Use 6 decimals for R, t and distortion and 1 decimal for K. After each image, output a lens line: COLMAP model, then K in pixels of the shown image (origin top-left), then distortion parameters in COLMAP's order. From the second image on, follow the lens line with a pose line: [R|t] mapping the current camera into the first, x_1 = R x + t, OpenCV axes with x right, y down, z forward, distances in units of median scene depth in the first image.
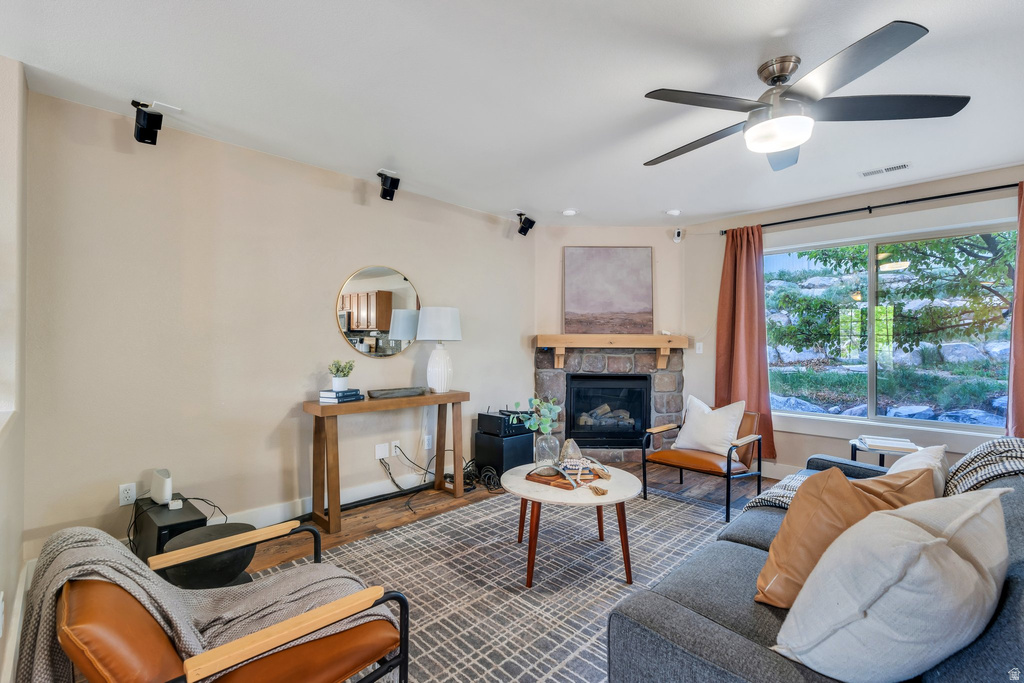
lens RADIAL K [[454.5, 0, 519.1], [0, 454.5, 344.6], [0, 0, 1]] dist [-0.010188, 0.002037]
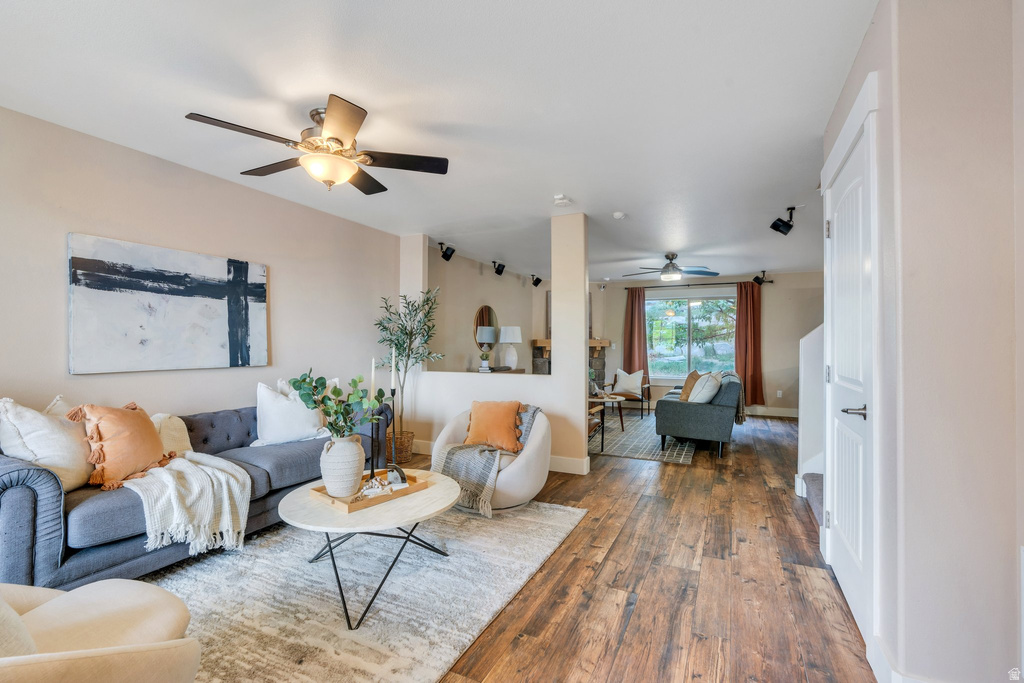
lens RADIAL K [[454.5, 0, 508.3], [0, 454.5, 343.4], [0, 0, 1]] dist [-0.010188, 0.002037]
pose [[0.947089, -0.004709, 0.320936, -0.646340], [0.009224, 0.999879, -0.012549, 0.015220], [-0.320838, 0.014845, 0.947018, -0.688635]]
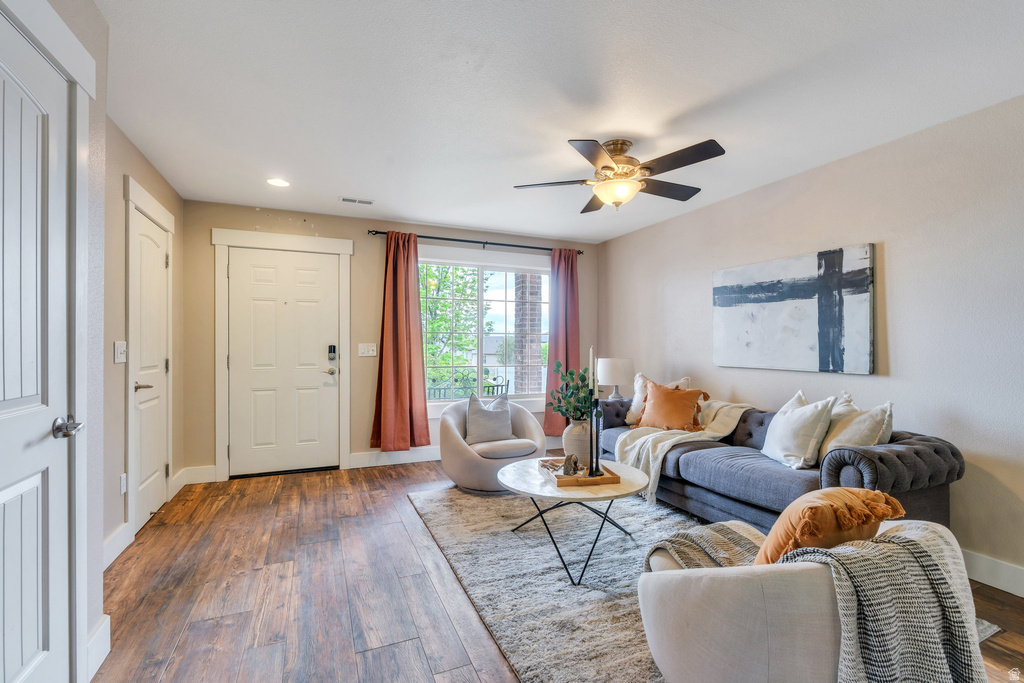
lens RADIAL K [[454.5, 0, 513.6], [0, 454.5, 341.2], [0, 0, 1]] dist [-0.010188, 0.002037]
pose [[-0.363628, -0.017247, -0.931385, 1.739704], [-0.022953, 0.999691, -0.009551, 0.002526], [0.931261, 0.017905, -0.363911, 2.003424]]
